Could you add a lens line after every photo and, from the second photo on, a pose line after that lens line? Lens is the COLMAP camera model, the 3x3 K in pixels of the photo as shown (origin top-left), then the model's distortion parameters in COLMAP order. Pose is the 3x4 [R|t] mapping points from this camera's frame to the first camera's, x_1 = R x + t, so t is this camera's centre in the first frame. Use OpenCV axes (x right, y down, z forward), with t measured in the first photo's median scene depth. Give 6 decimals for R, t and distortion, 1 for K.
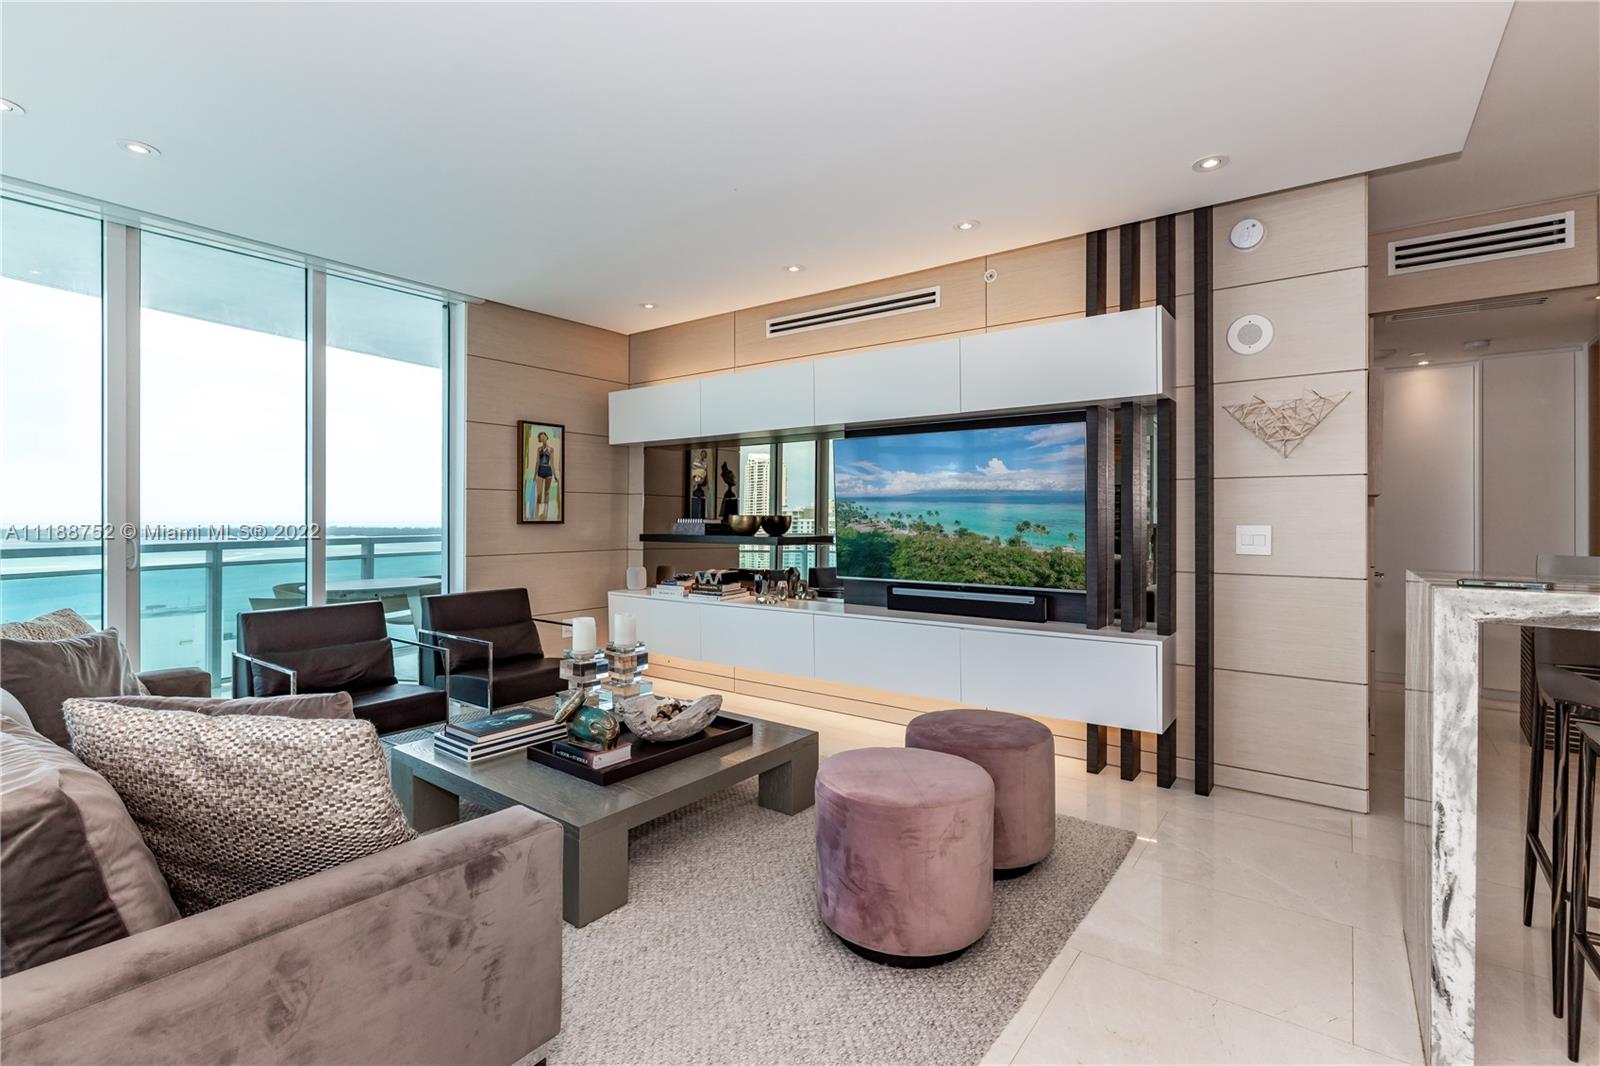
lens RADIAL K [[723.4, 0, 817.6], [0, 723.4, 522.0], [0, 0, 1]] dist [-0.007311, -0.000201]
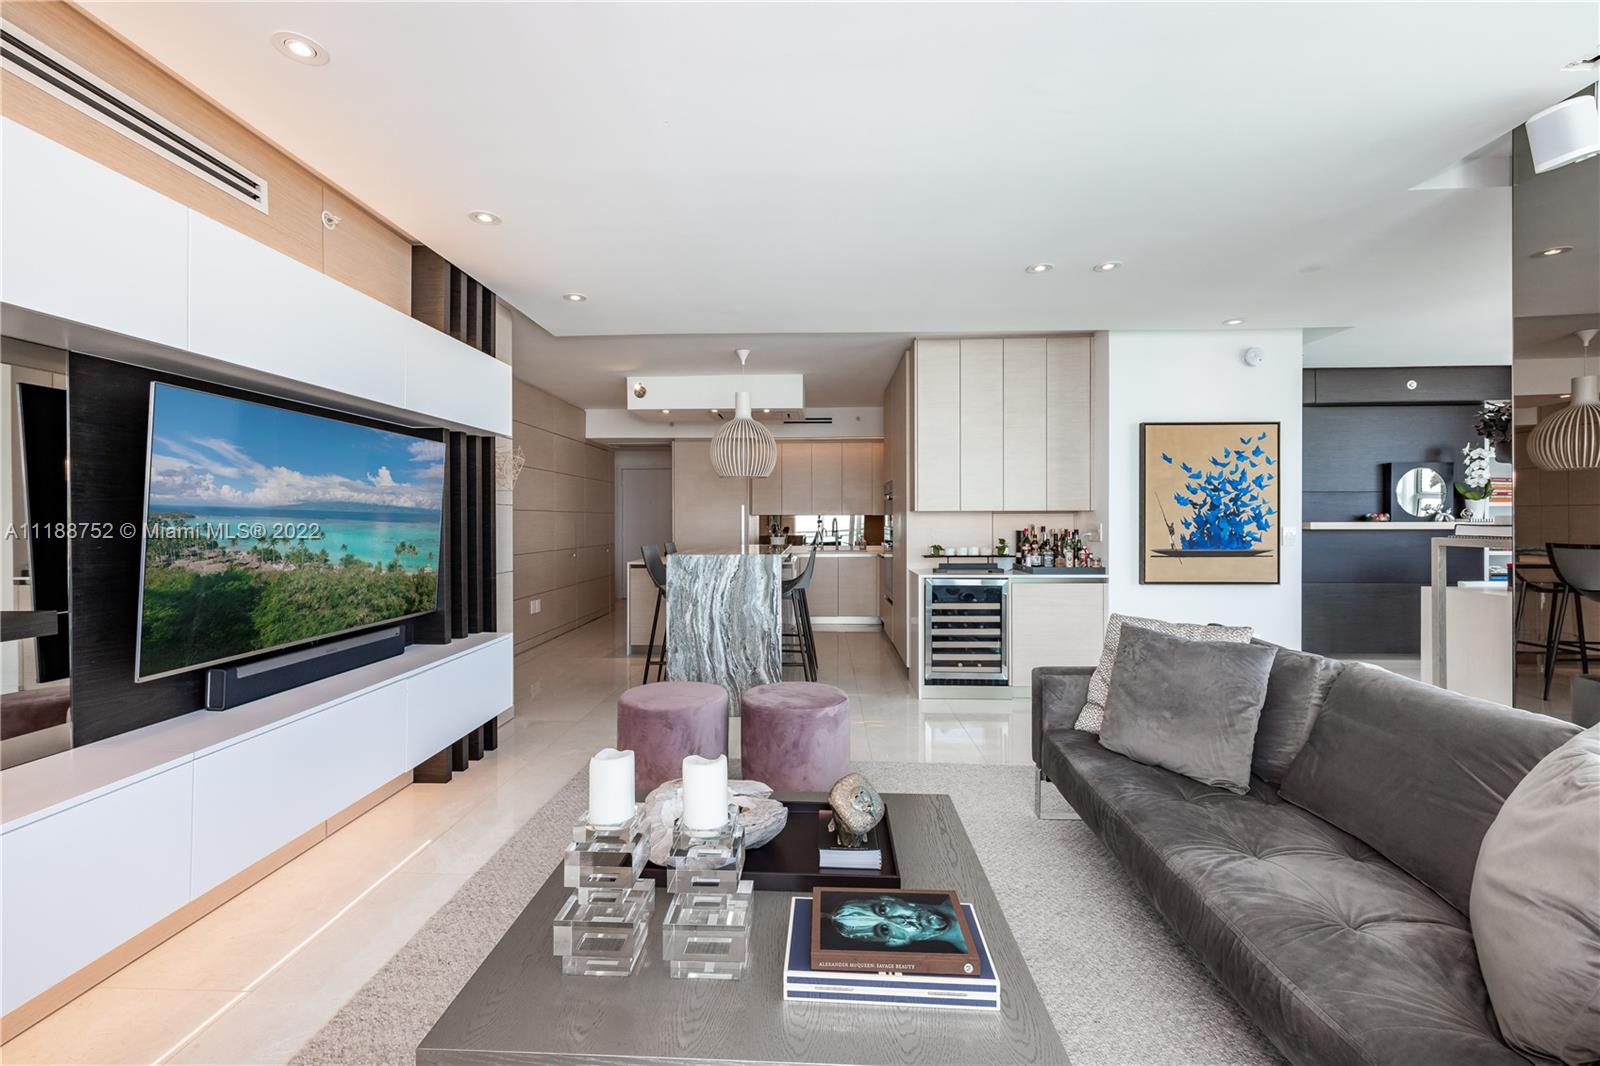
lens RADIAL K [[663.7, 0, 792.1], [0, 663.7, 527.9], [0, 0, 1]] dist [0.006537, -0.000529]
pose [[-0.550241, -0.010481, 0.834940, -0.623446], [0.006732, 0.999833, 0.016987, -0.027629], [-0.834979, 0.014968, -0.550078, 1.005458]]
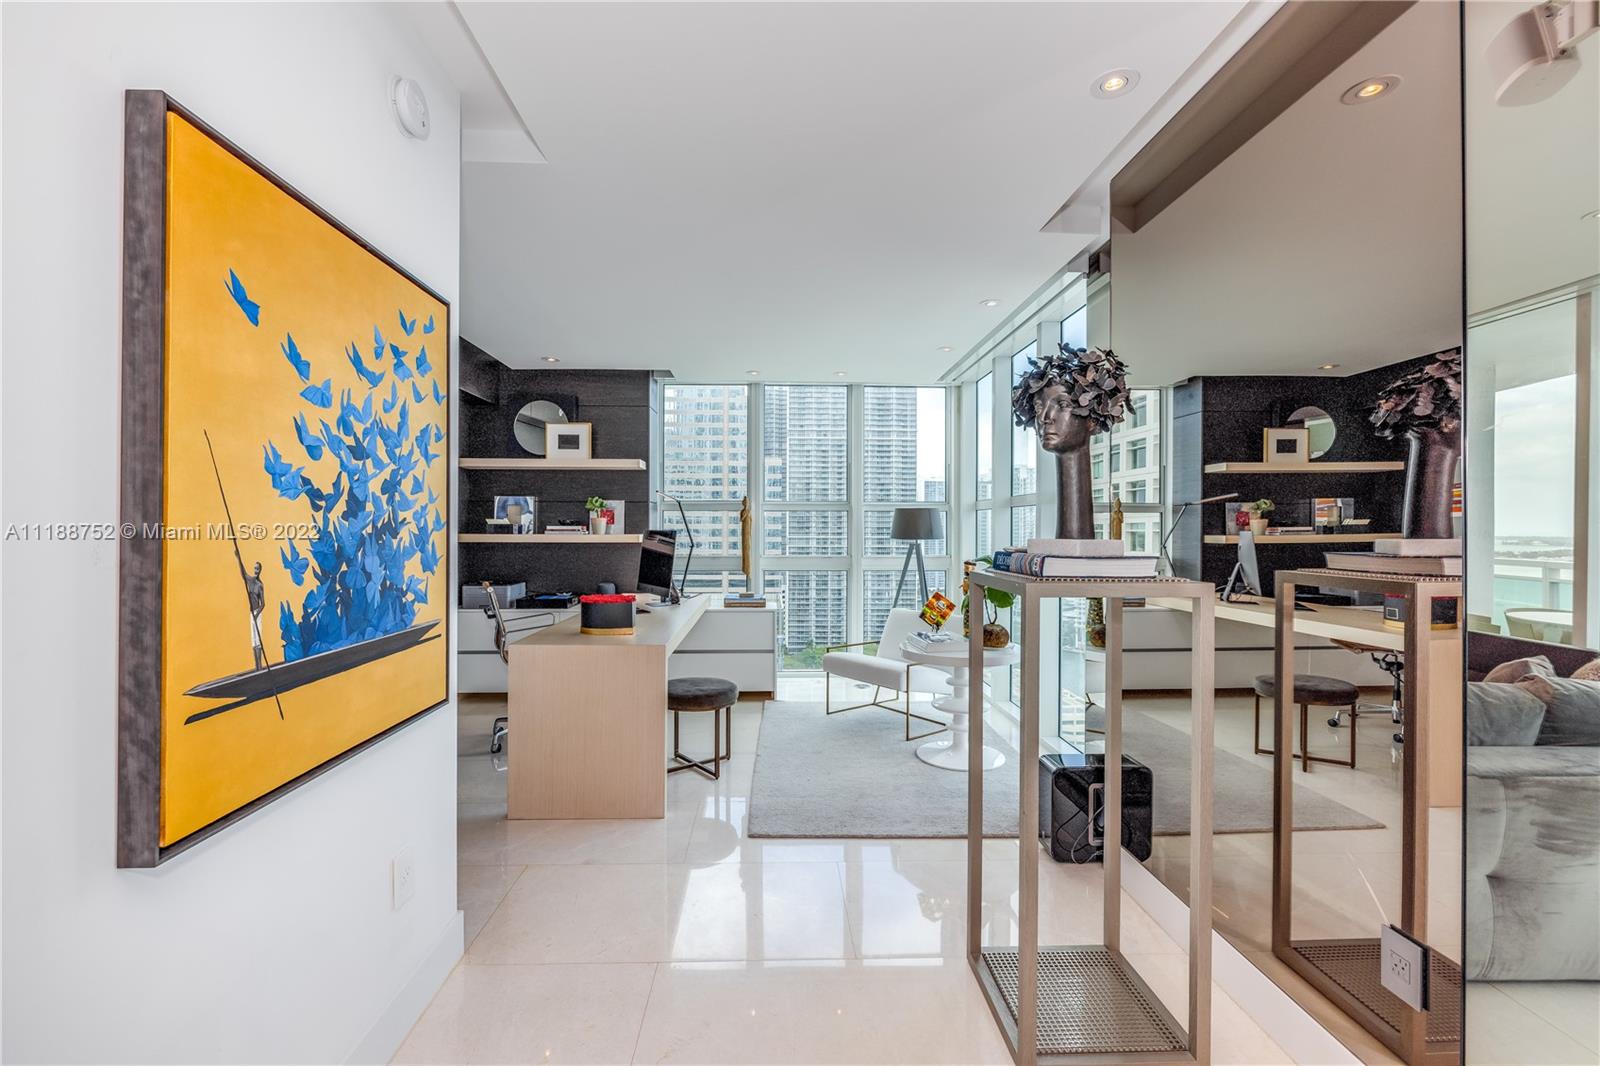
lens RADIAL K [[673.5, 0, 797.7], [0, 673.5, 528.8], [0, 0, 1]] dist [-0.002756, -0.000220]
pose [[-0.784943, -0.004264, -0.619554, -0.000547], [-0.009071, 0.999948, 0.004610, -0.031255], [0.619502, 0.009239, -0.784941, 0.157352]]
